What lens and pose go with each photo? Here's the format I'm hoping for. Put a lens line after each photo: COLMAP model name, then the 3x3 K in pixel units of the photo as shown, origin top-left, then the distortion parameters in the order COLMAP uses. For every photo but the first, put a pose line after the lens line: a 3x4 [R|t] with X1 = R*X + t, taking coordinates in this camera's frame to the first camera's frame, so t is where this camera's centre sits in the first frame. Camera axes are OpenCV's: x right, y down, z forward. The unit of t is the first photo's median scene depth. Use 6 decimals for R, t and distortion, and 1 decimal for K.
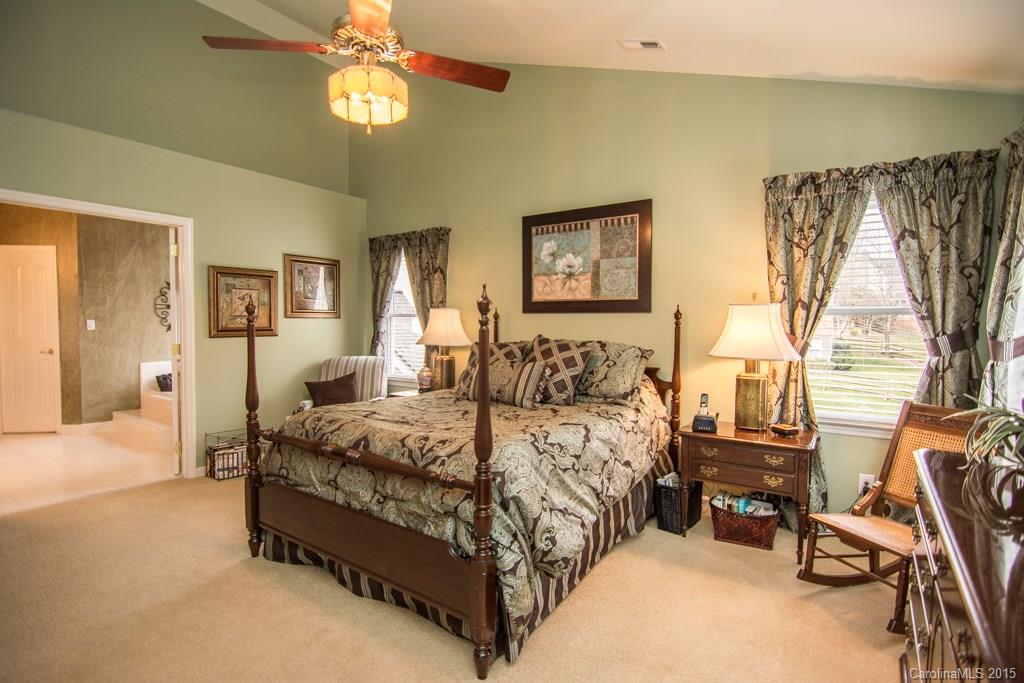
lens RADIAL K [[497.2, 0, 513.4], [0, 497.2, 341.6], [0, 0, 1]] dist [-0.004306, -0.011073]
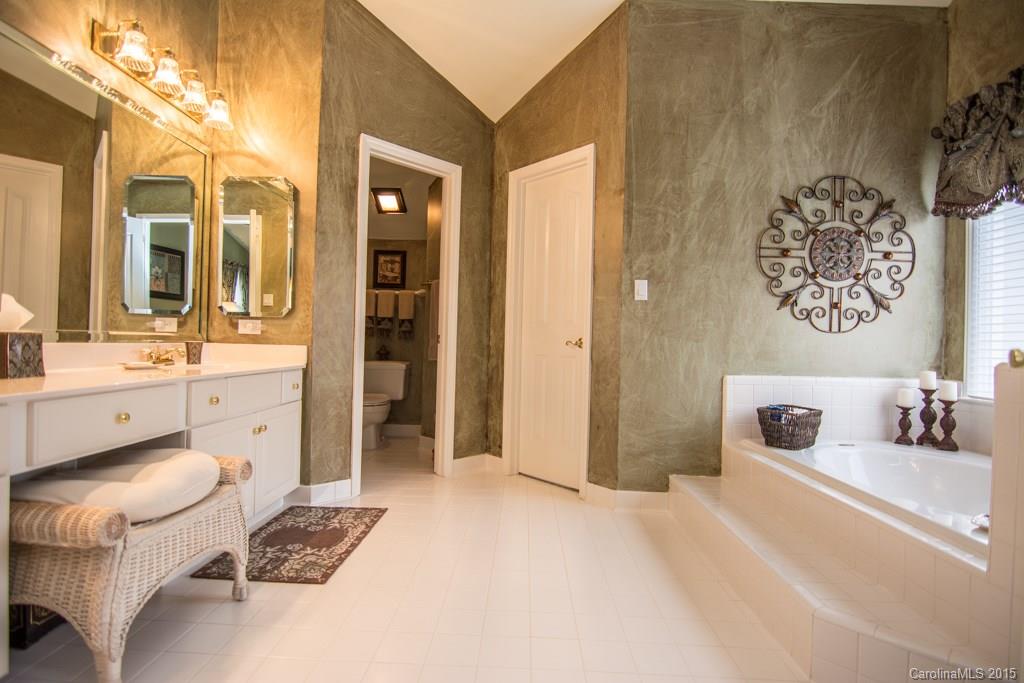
lens RADIAL K [[497.2, 0, 513.4], [0, 497.2, 341.6], [0, 0, 1]] dist [-0.004306, -0.011073]
pose [[0.548701, 0.009887, -0.835961, -0.500925], [-0.051943, 0.998401, -0.022286, 0.034085], [0.834404, 0.055651, 0.548337, 0.610735]]
